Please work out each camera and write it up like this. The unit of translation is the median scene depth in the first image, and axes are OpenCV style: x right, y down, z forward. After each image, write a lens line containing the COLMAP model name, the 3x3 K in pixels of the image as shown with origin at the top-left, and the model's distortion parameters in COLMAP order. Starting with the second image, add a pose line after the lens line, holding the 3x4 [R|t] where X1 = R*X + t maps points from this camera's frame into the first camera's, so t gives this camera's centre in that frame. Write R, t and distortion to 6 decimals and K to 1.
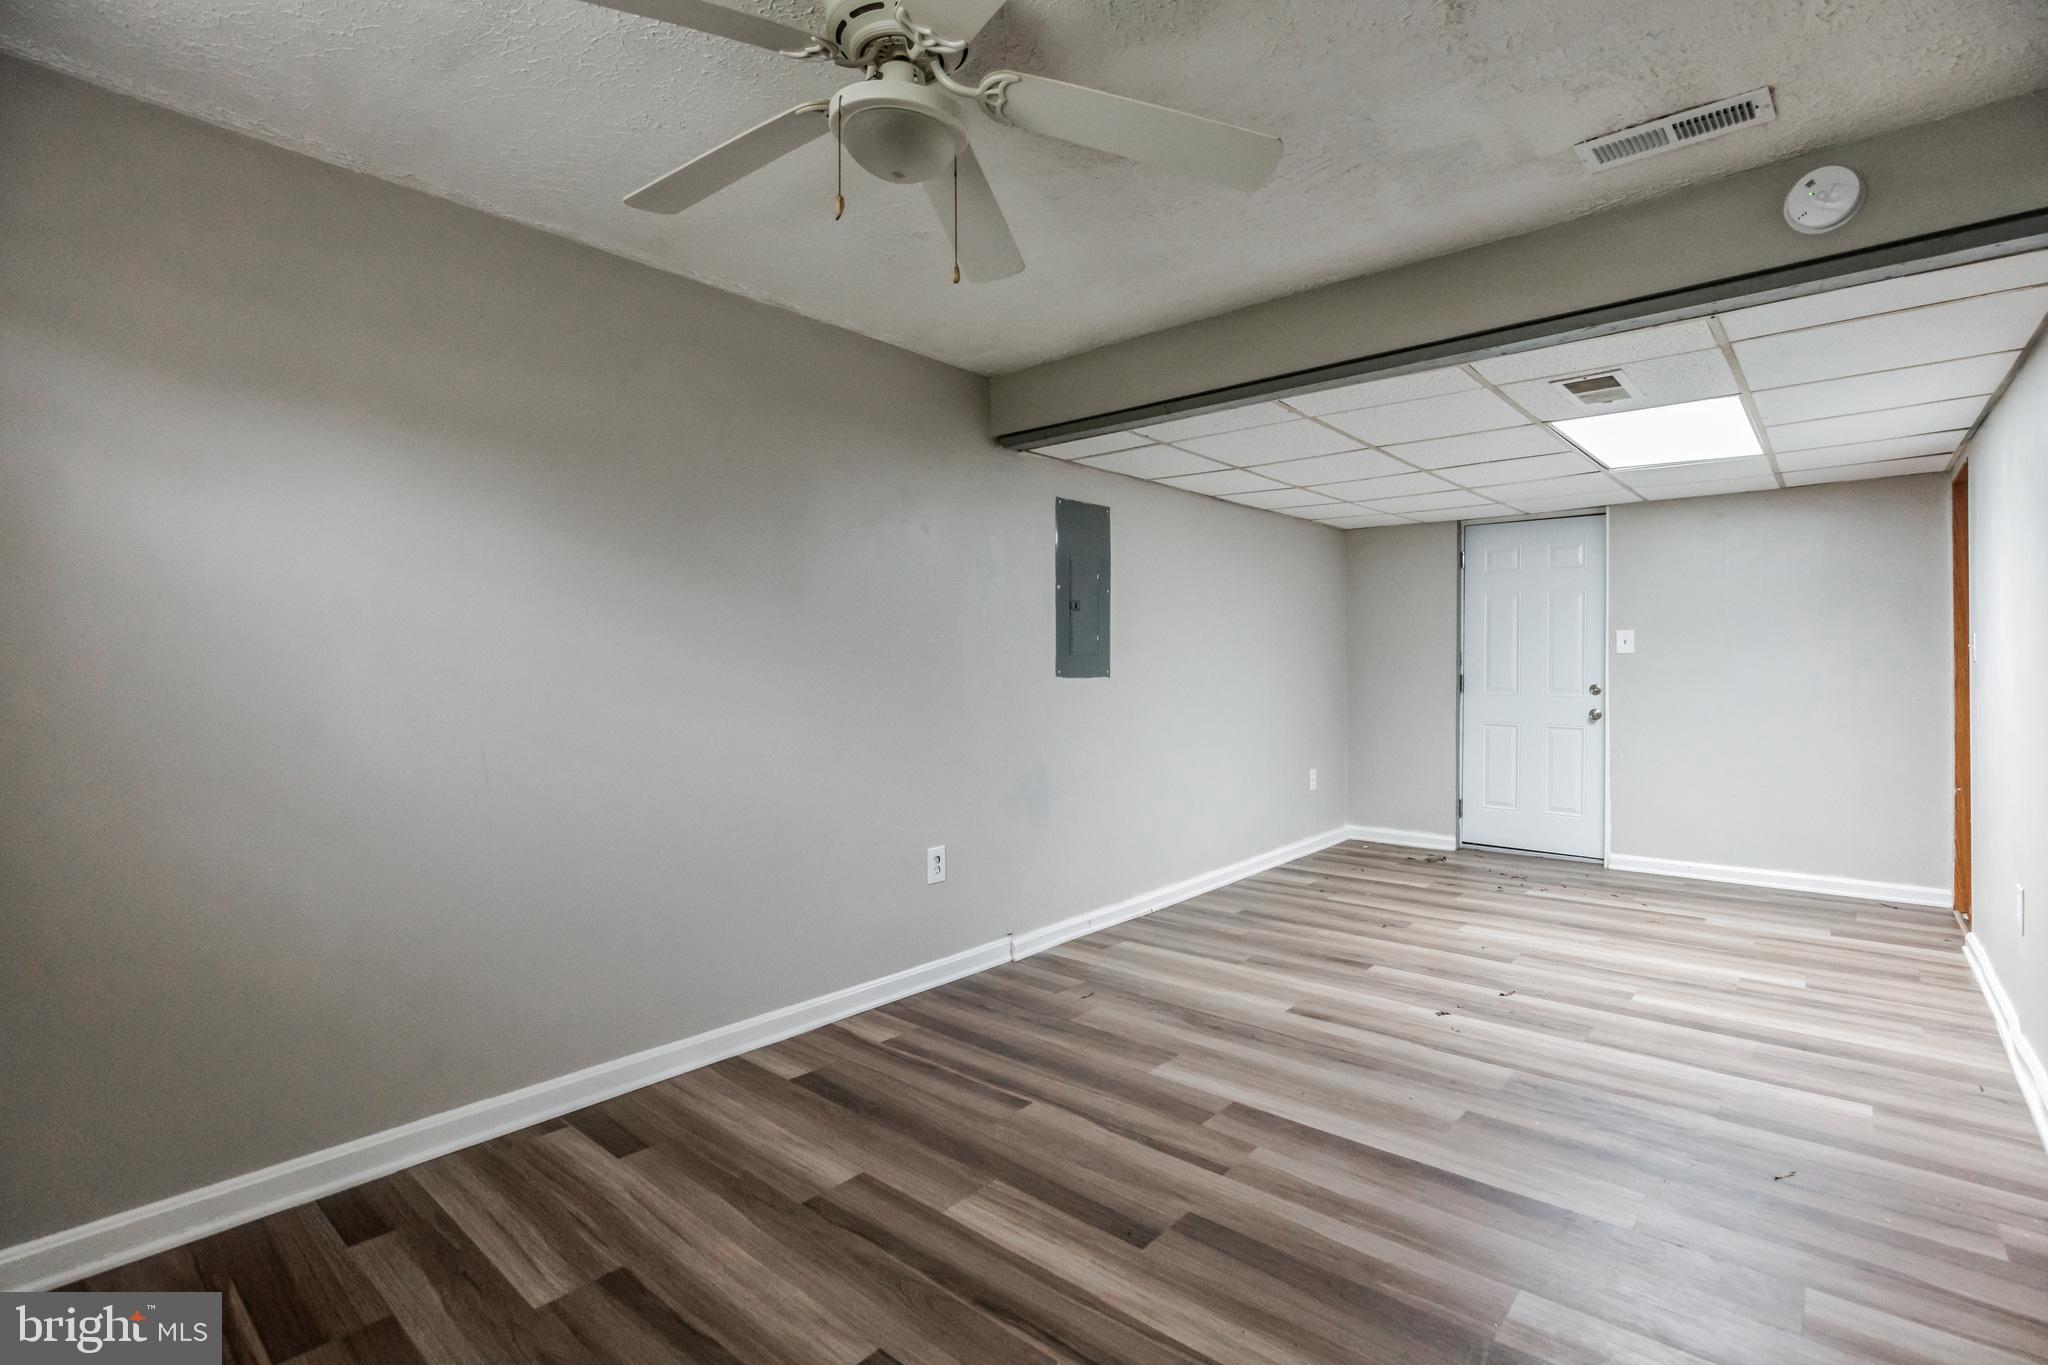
lens RADIAL K [[950.4, 0, 1026.5], [0, 950.4, 687.3], [0, 0, 1]] dist [-0.005954, 0.000737]
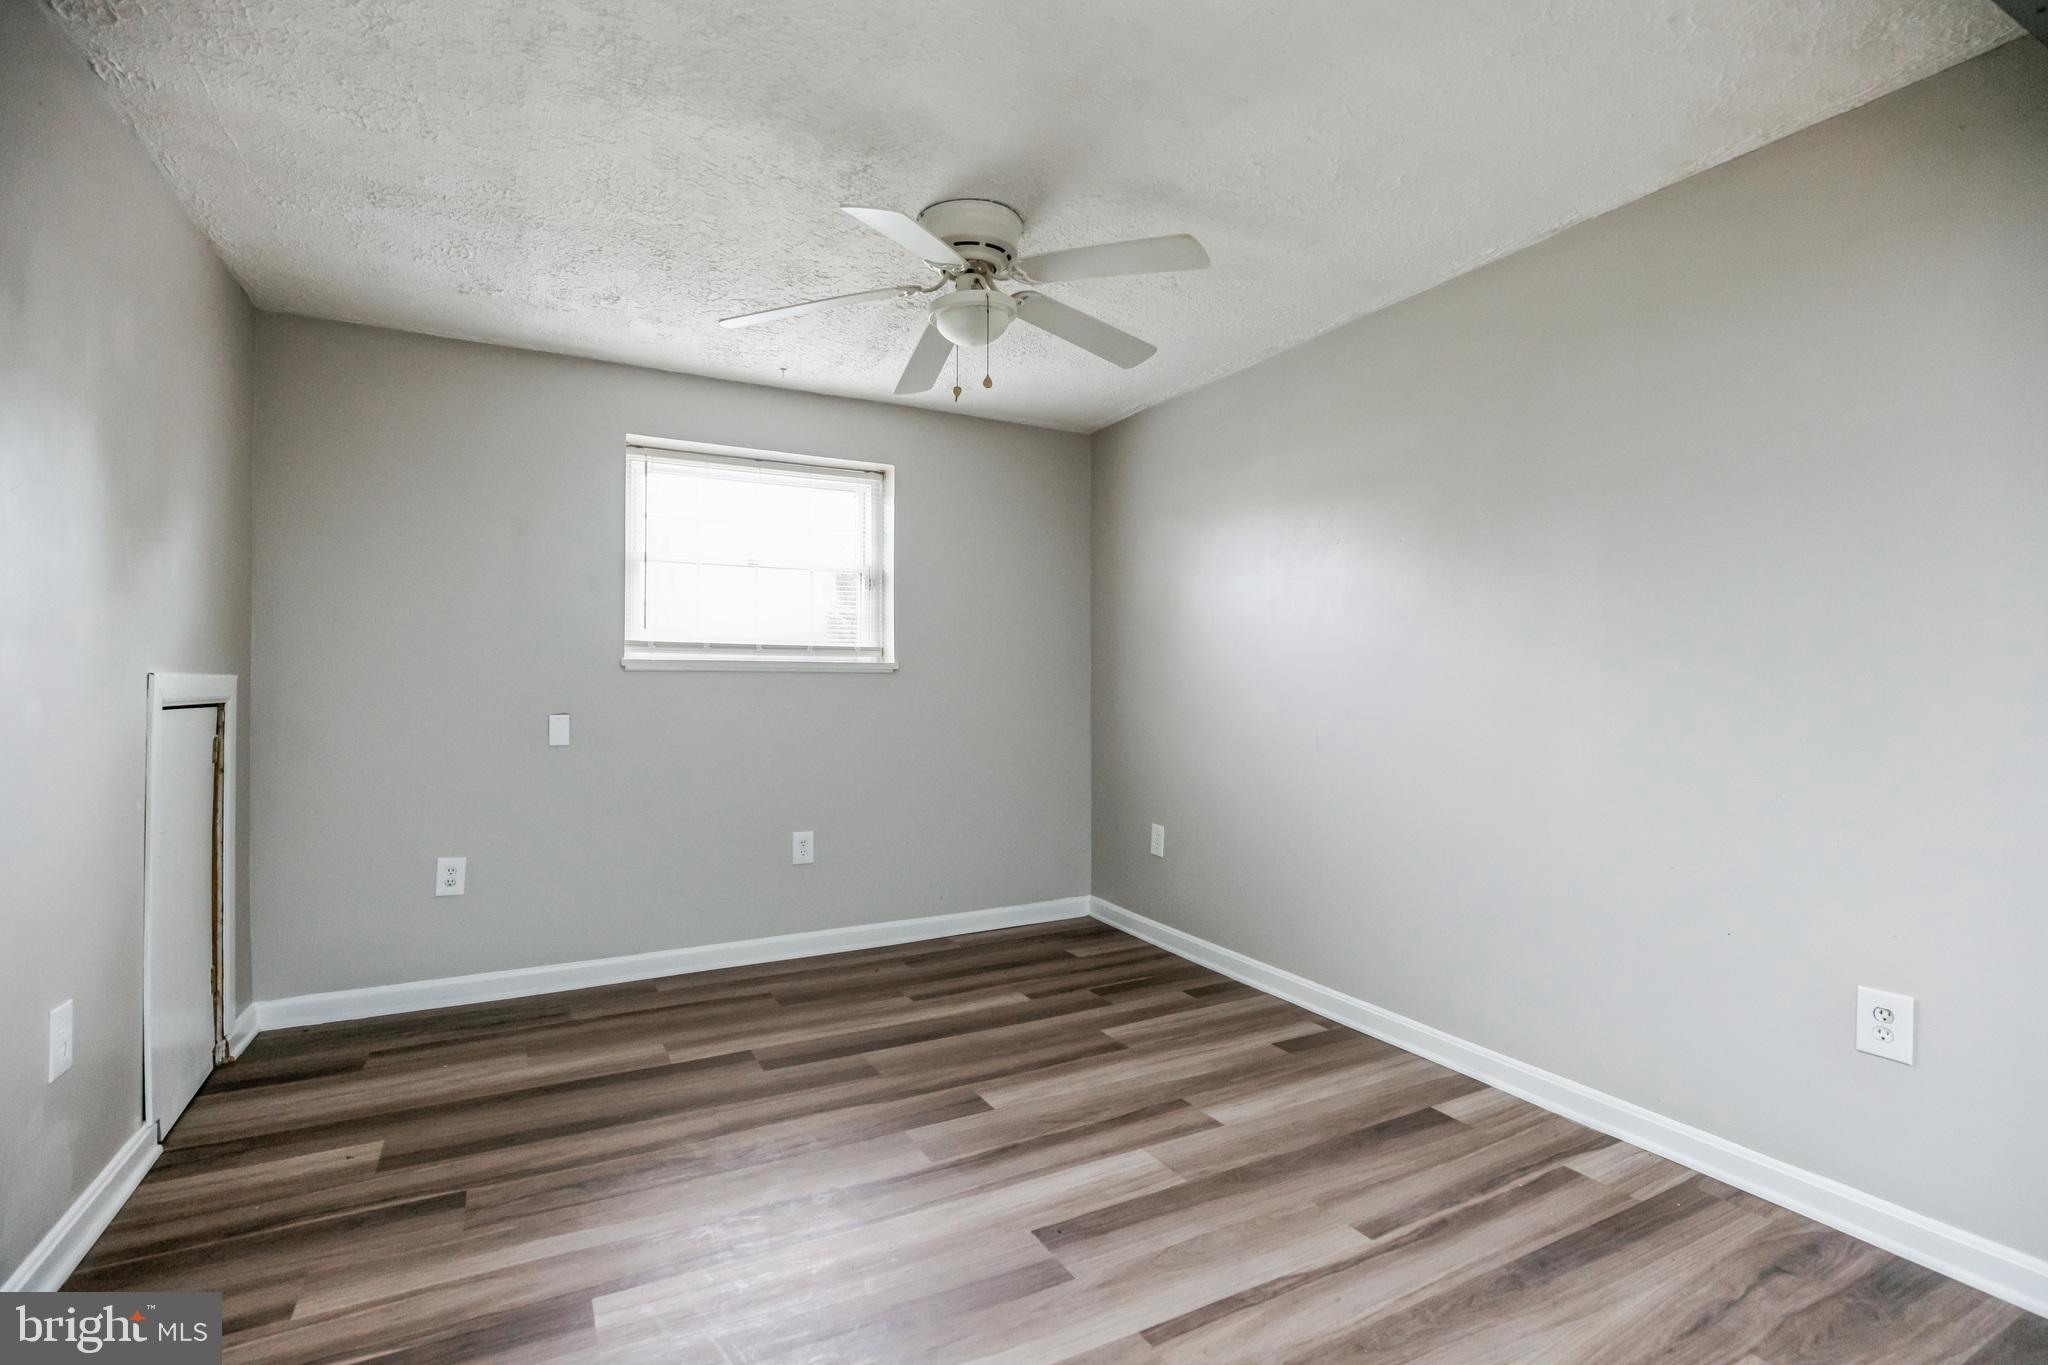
lens RADIAL K [[950.4, 0, 1026.5], [0, 950.4, 687.3], [0, 0, 1]] dist [-0.005954, 0.000737]
pose [[-0.349822, 0.000503, -0.936816, 0.646541], [-0.027555, 0.999562, 0.010826, 0.004441], [0.936411, 0.029602, -0.349655, 0.807932]]
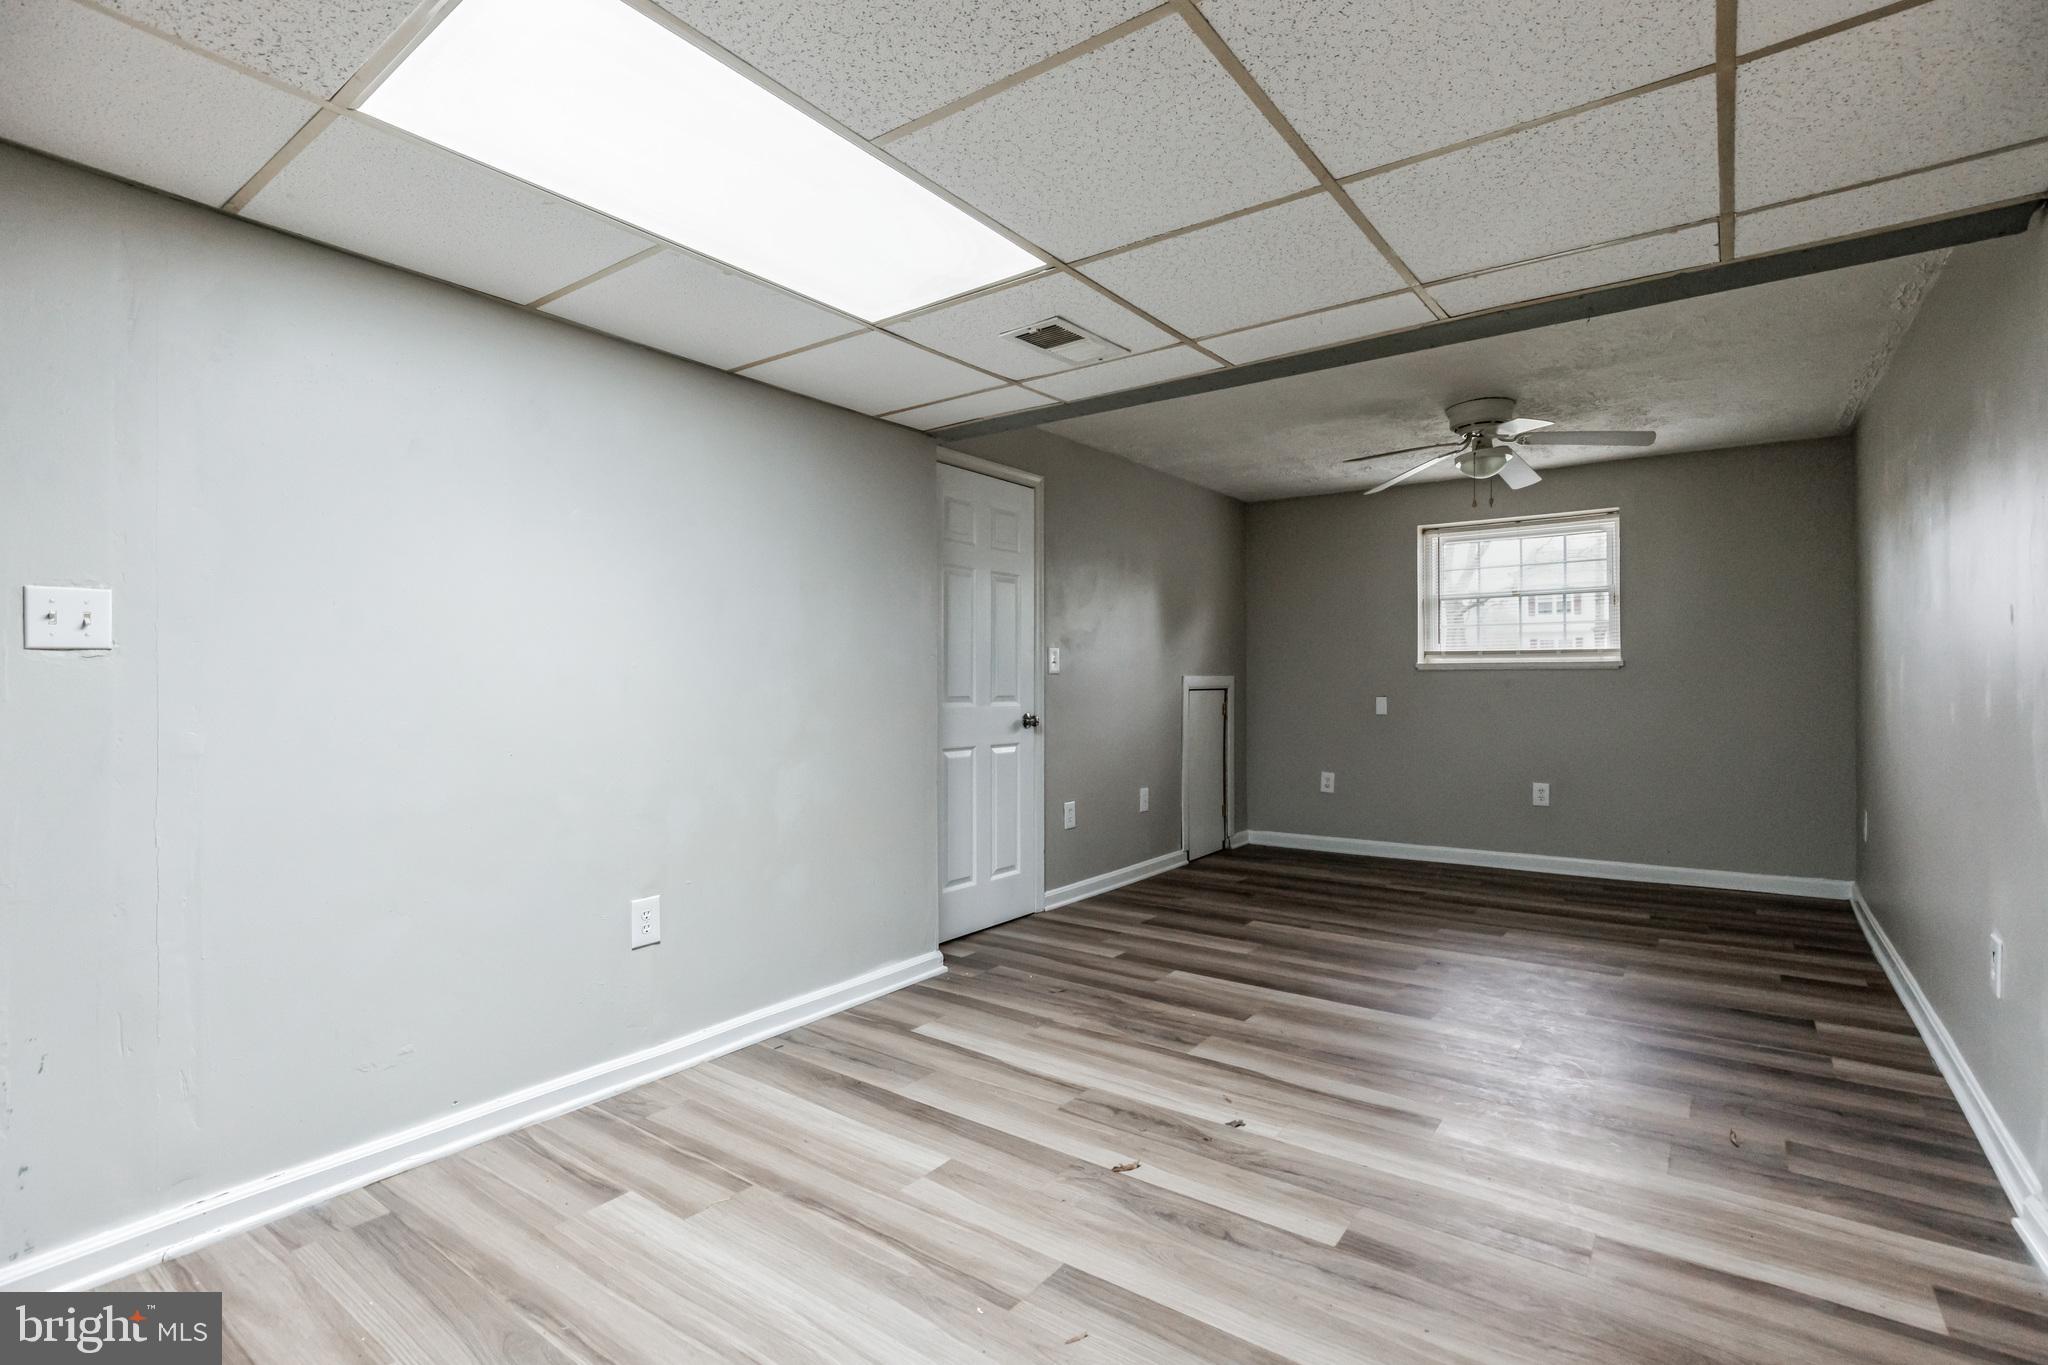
lens RADIAL K [[968.0, 0, 1035.4], [0, 968.0, 677.5], [0, 0, 1]] dist [-0.002723, -0.000245]
pose [[-0.995584, 0.004566, -0.093764, 0.674079], [0.002333, 0.999712, 0.023903, -0.023104], [0.093846, 0.023579, -0.995307, 1.756839]]
